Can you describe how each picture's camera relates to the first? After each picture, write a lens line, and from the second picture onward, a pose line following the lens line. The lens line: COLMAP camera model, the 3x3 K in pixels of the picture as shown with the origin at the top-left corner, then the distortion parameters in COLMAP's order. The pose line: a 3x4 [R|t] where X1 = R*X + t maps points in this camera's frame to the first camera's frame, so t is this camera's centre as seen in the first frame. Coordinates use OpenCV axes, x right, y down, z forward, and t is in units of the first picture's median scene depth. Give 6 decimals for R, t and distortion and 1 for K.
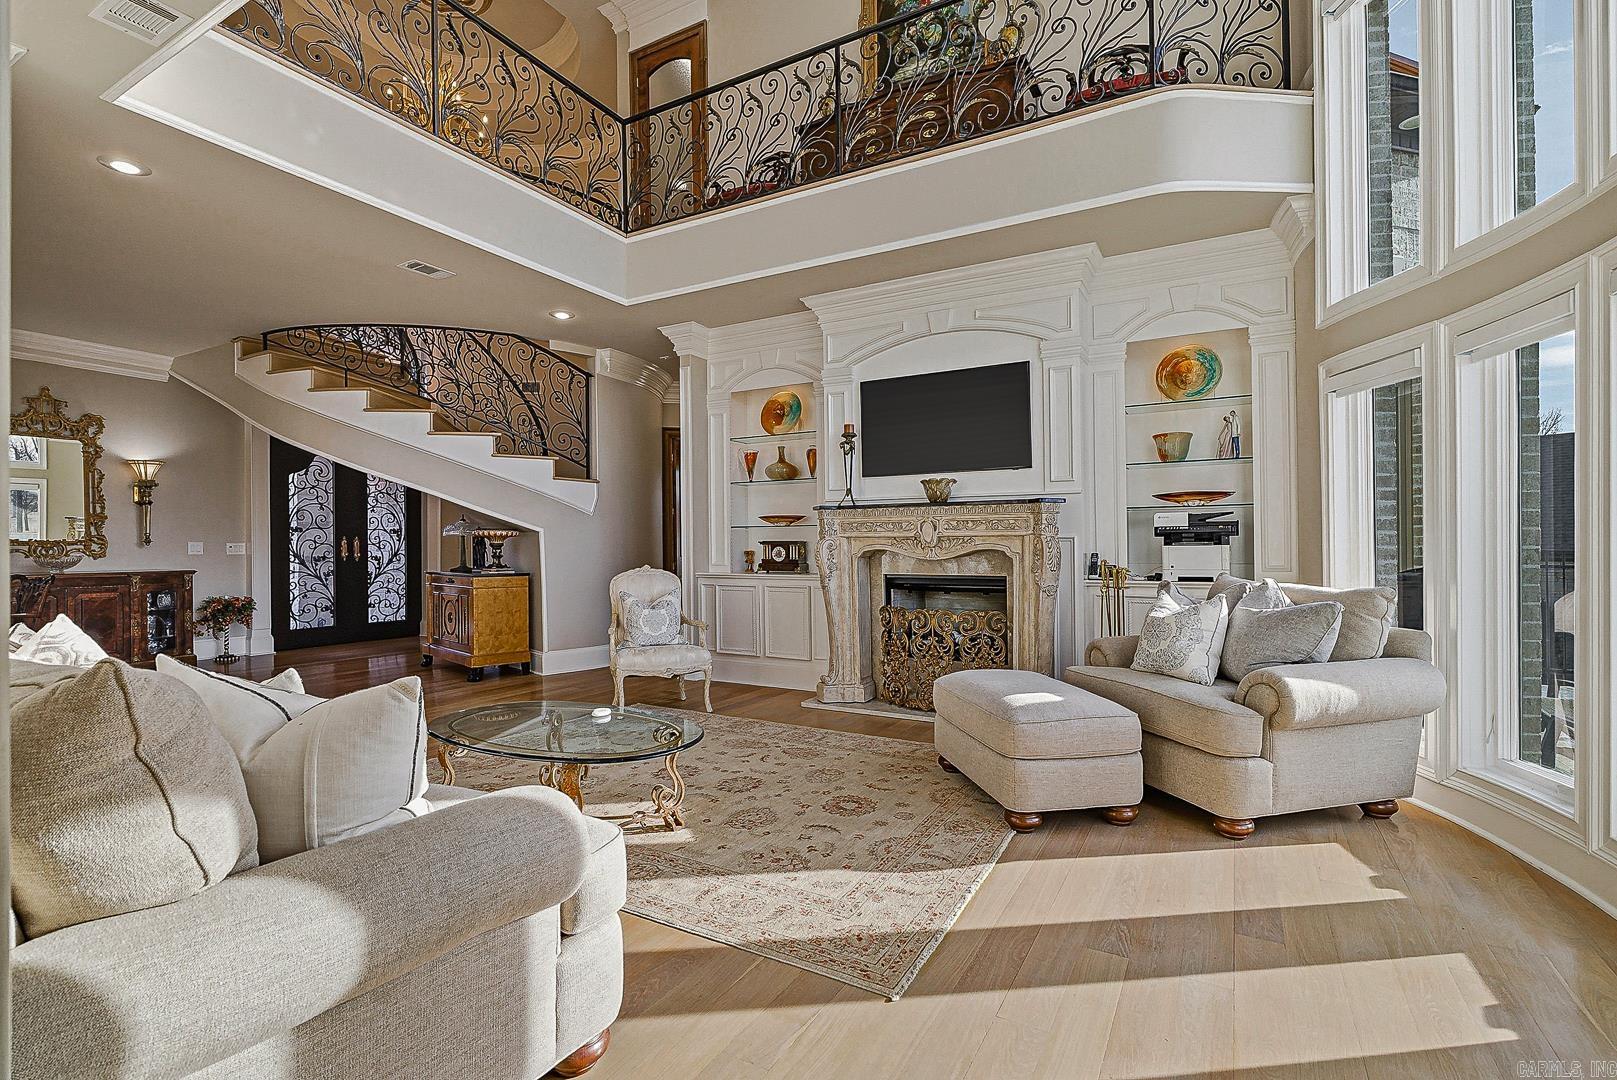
lens RADIAL K [[750.2, 0, 808.5], [0, 750.2, 540.0], [0, 0, 1]] dist [0.000784, 0.000043]
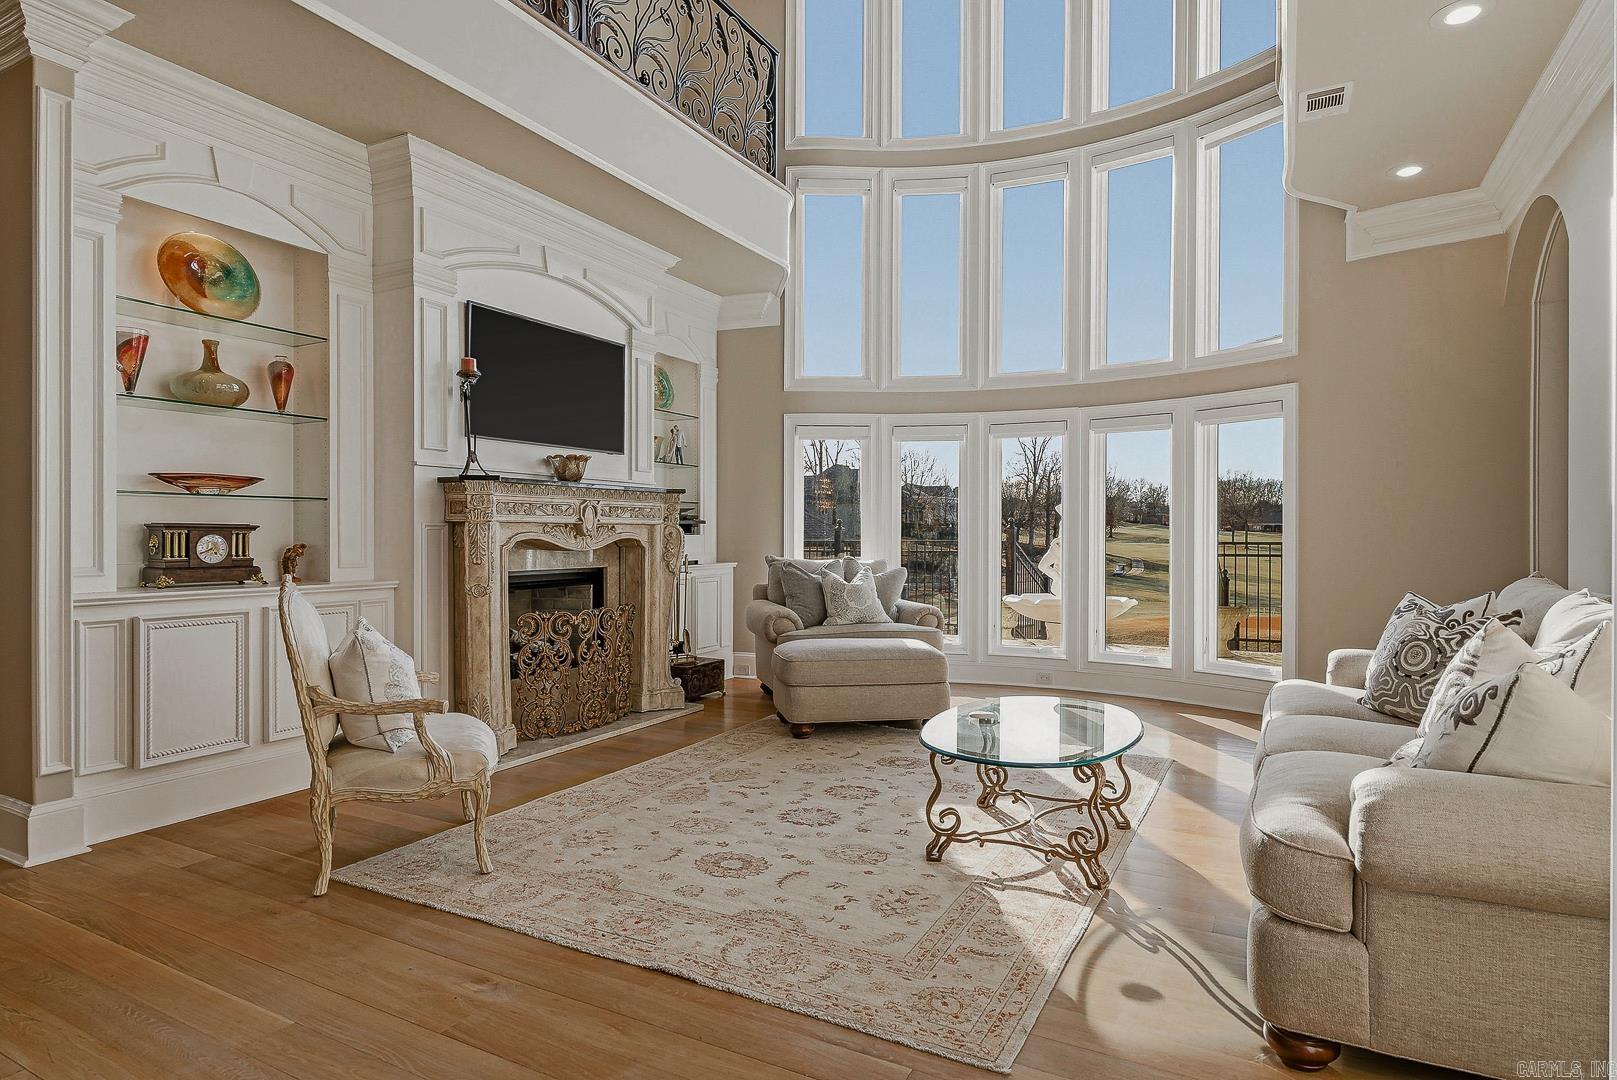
lens RADIAL K [[889.1, 0, 804.3], [0, 889.1, 536.5], [0, 0, 1]] dist [0.000829, 0.000496]
pose [[-0.027147, 0.002026, 0.999629, -0.858152], [-0.008519, 0.999961, -0.002258, 0.010184], [-0.999595, -0.008577, -0.027128, 0.790670]]
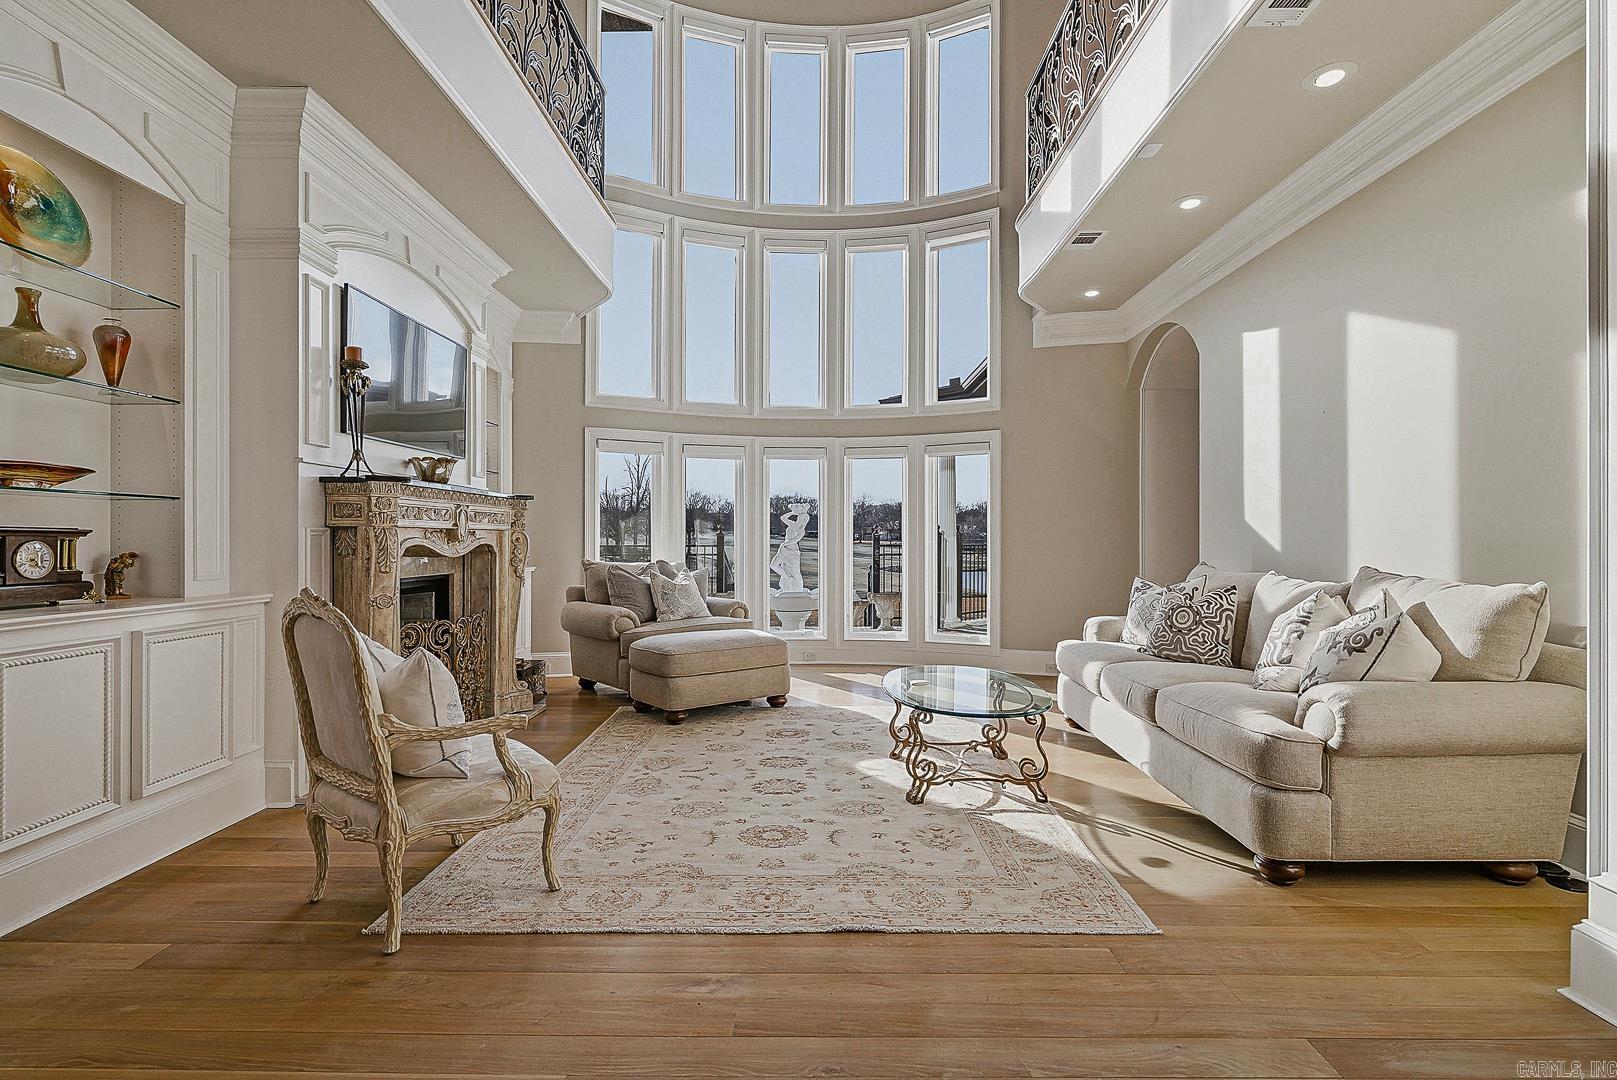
lens RADIAL K [[769.5, 0, 807.3], [0, 769.5, 538.0], [0, 0, 1]] dist [-0.000995, -0.000439]
pose [[-0.489587, 0.006566, 0.871930, -0.771762], [-0.002784, 0.999955, -0.009094, 0.012226], [-0.871950, -0.006880, -0.489546, 1.092804]]
